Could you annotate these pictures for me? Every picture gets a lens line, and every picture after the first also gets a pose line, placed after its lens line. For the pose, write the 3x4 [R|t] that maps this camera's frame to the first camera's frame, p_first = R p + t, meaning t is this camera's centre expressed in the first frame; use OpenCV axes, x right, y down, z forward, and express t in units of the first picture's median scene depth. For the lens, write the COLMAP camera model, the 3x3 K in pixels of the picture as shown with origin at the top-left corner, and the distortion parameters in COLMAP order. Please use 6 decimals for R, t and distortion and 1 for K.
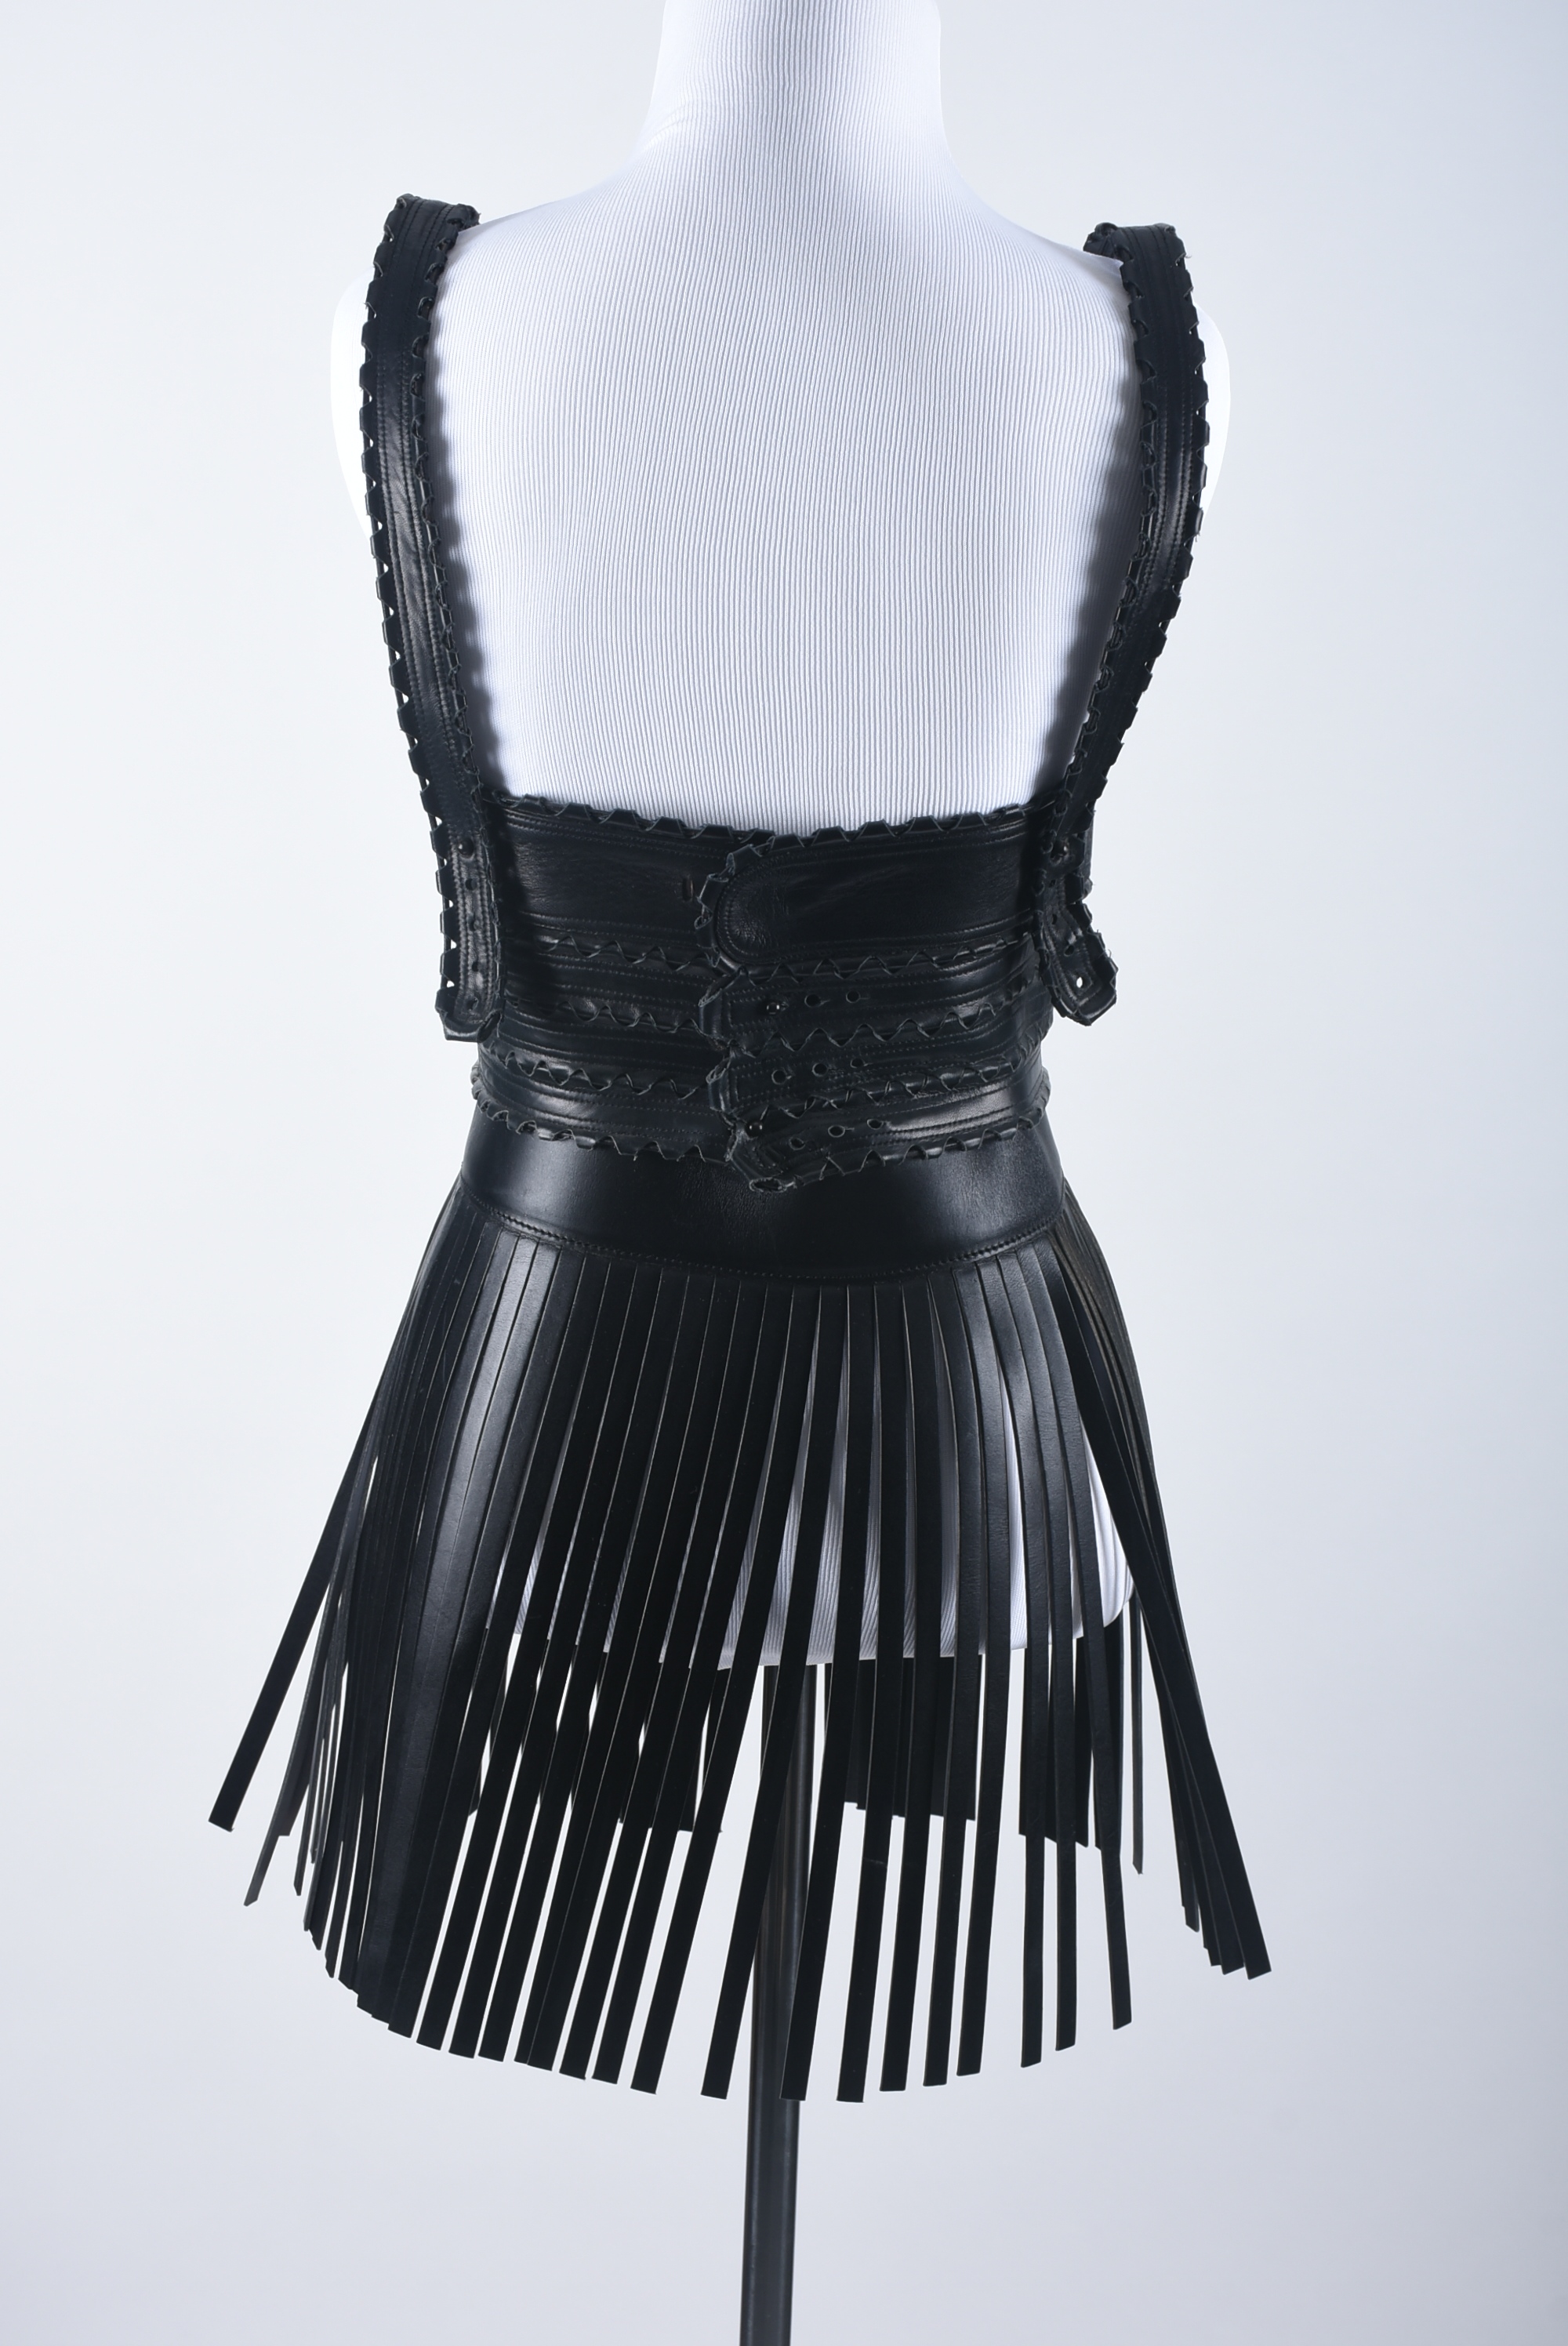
lens RADIAL K [[5023.8, 0, 785.1], [0, 5023.8, 1174.7], [0, 0, 1]] dist [0.026730, 0.000000]
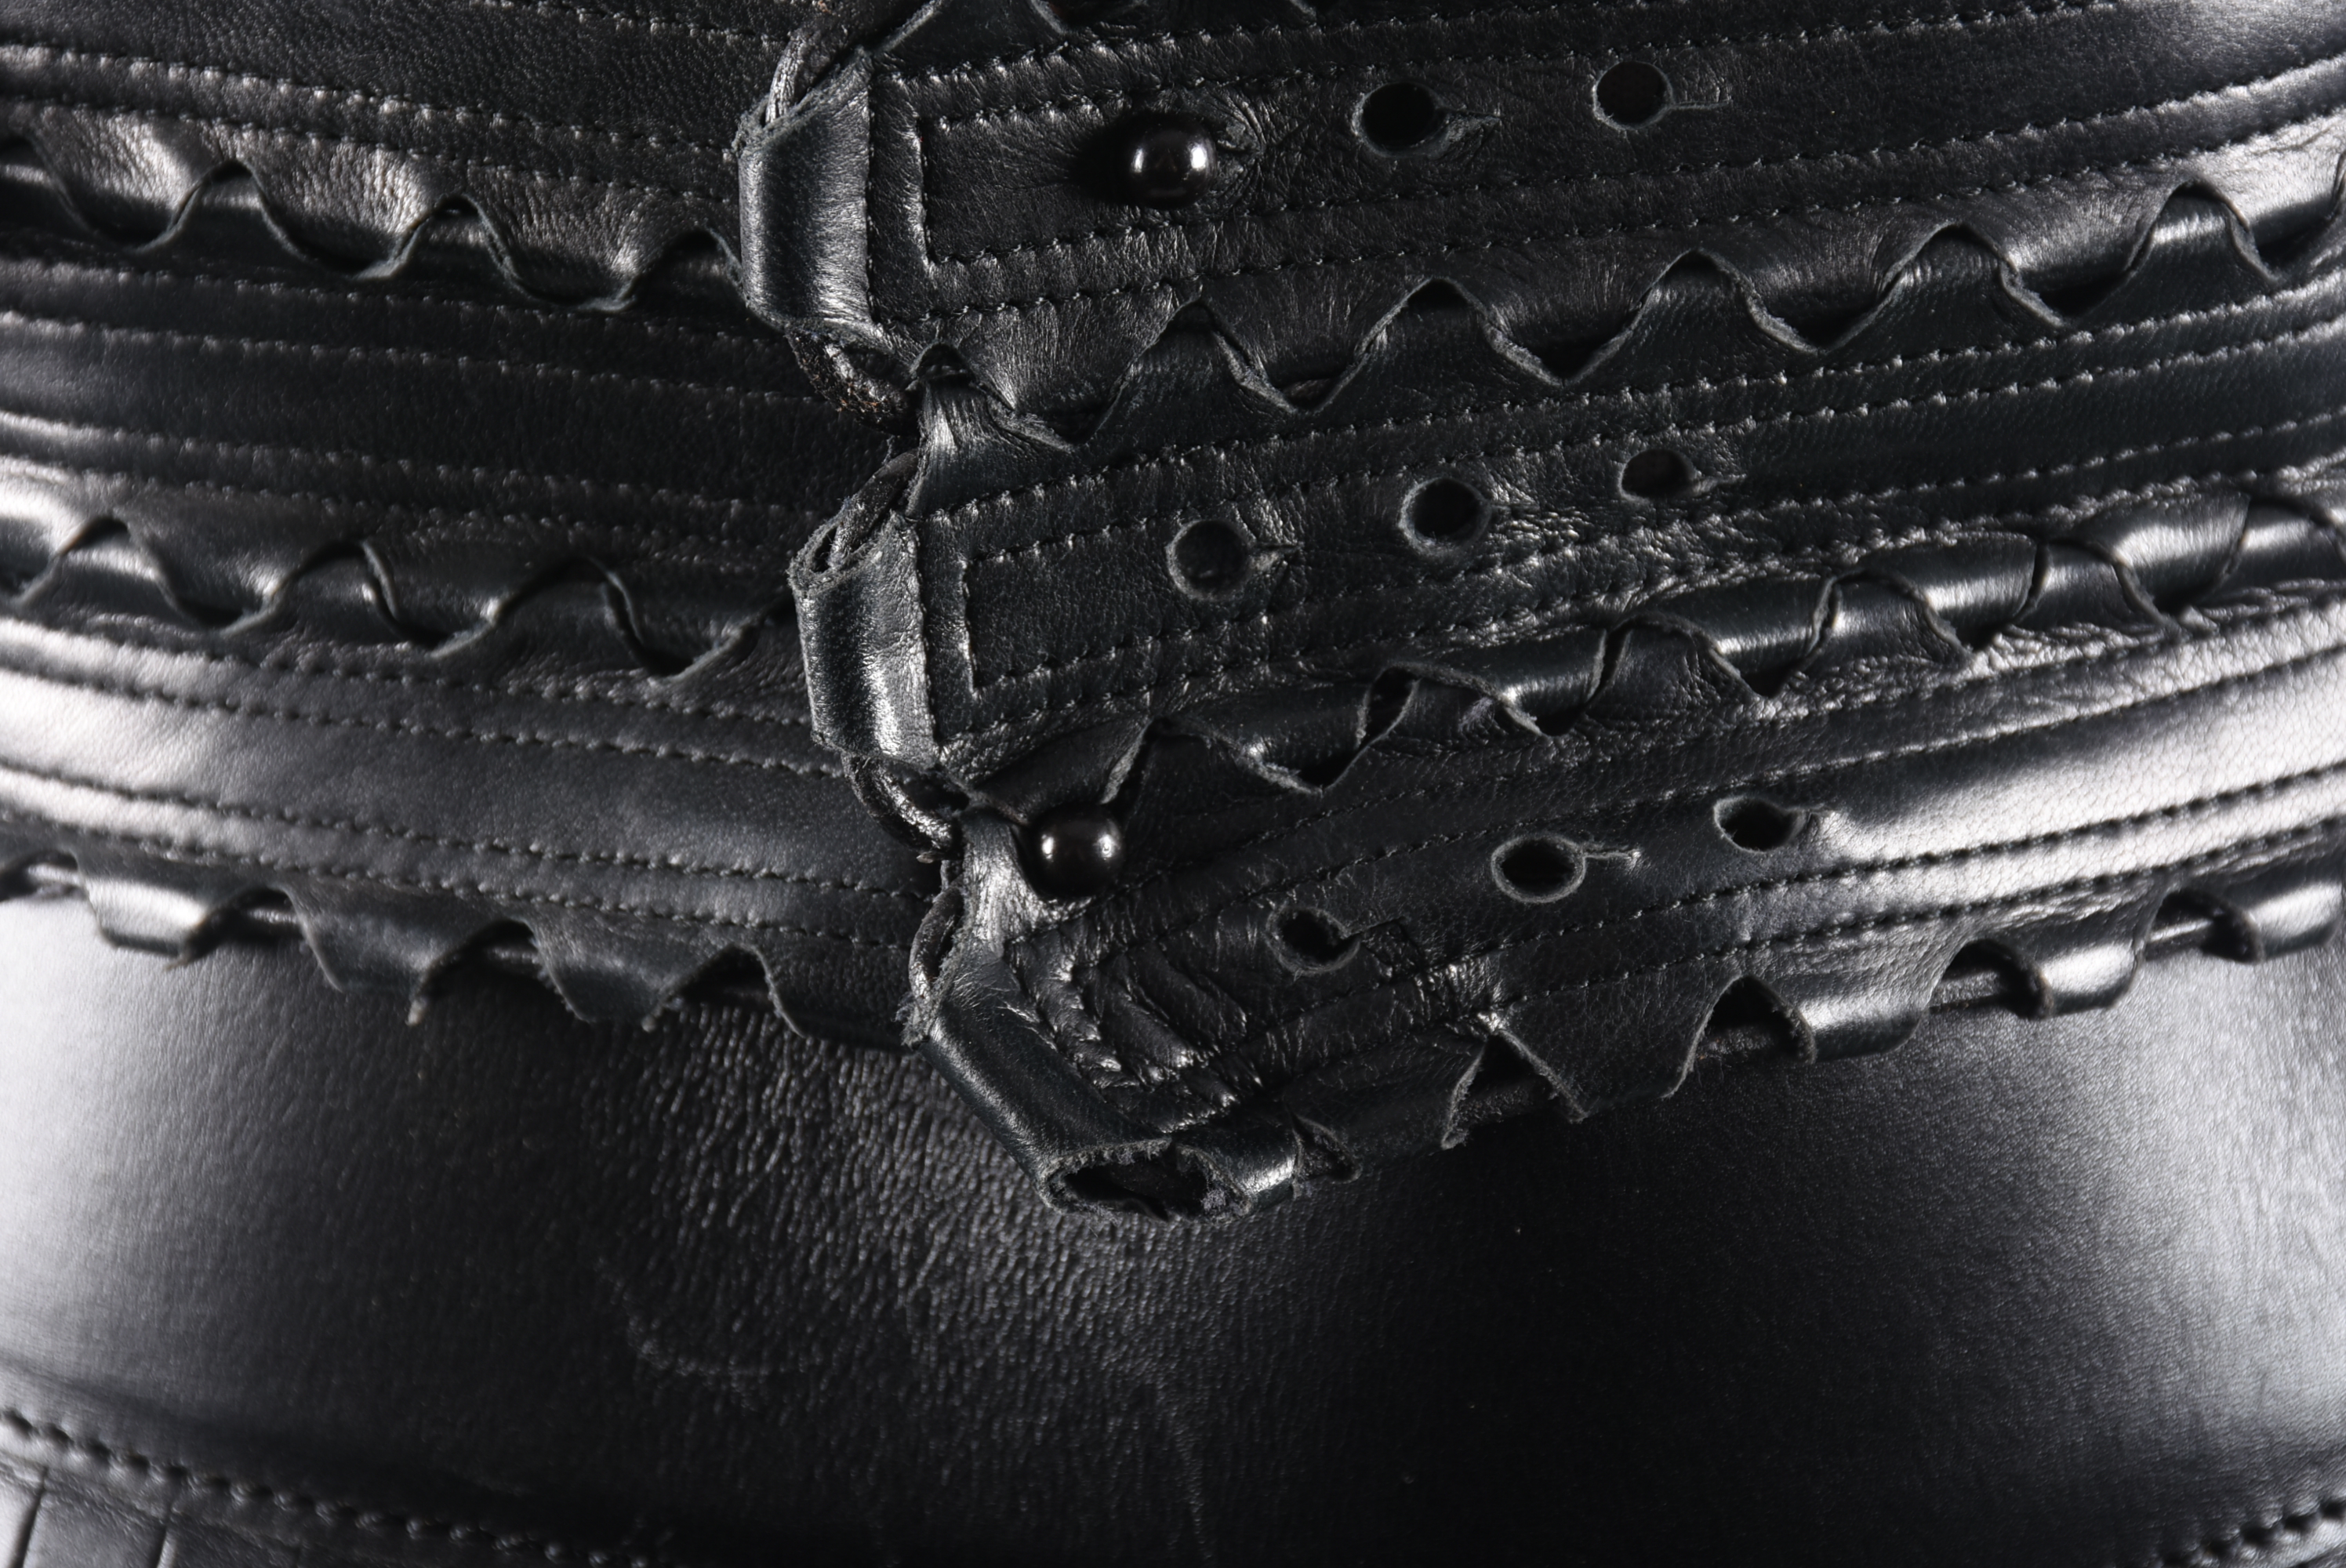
lens RADIAL K [[10106.1, 0, 1171.9], [0, 10106.1, 783.0], [0, 0, 1]] dist [-0.015570, 0.000000]
pose [[0.999778, -0.005821, -0.020232, 0.004542], [0.006182, 0.999822, 0.017813, -0.017885], [0.020125, -0.017934, 0.999637, 0.644789]]
